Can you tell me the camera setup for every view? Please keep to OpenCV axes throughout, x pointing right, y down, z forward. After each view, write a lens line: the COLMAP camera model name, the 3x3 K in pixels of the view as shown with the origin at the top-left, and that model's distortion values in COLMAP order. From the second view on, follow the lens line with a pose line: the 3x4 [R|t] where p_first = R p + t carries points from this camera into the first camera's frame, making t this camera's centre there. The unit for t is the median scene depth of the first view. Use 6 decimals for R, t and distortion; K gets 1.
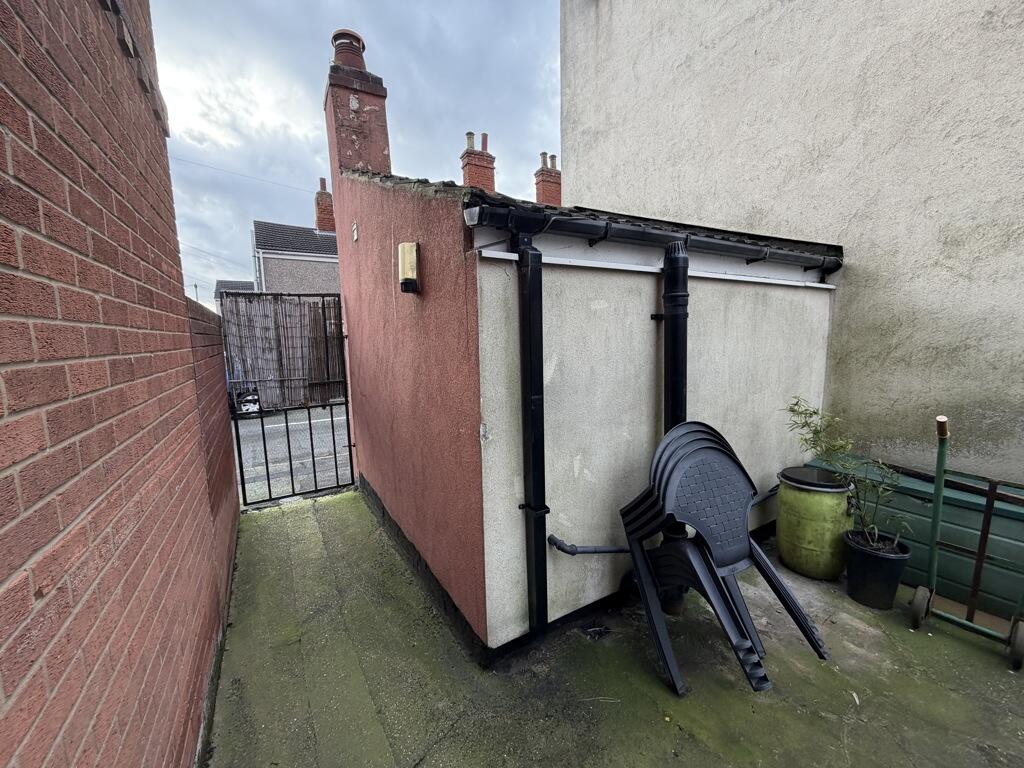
lens RADIAL K [[406.0, 0, 512.5], [0, 406.0, 386.4], [0, 0, 1]] dist [-0.001791, -0.000659]
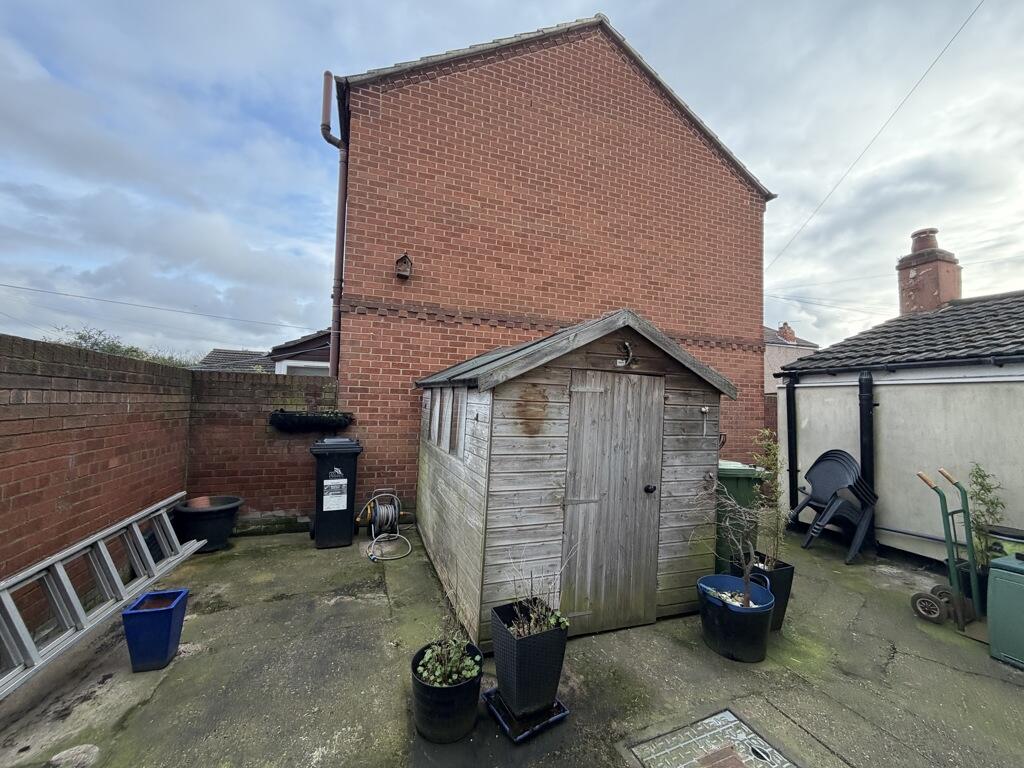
lens RADIAL K [[406.0, 0, 512.8], [0, 406.0, 384.0], [0, 0, 1]] dist [-0.001791, -0.000659]
pose [[-0.191498, -0.033586, -0.980918, 2.803295], [-0.155994, 0.987752, -0.003366, 0.009079], [0.969017, 0.152373, -0.194392, -0.349428]]
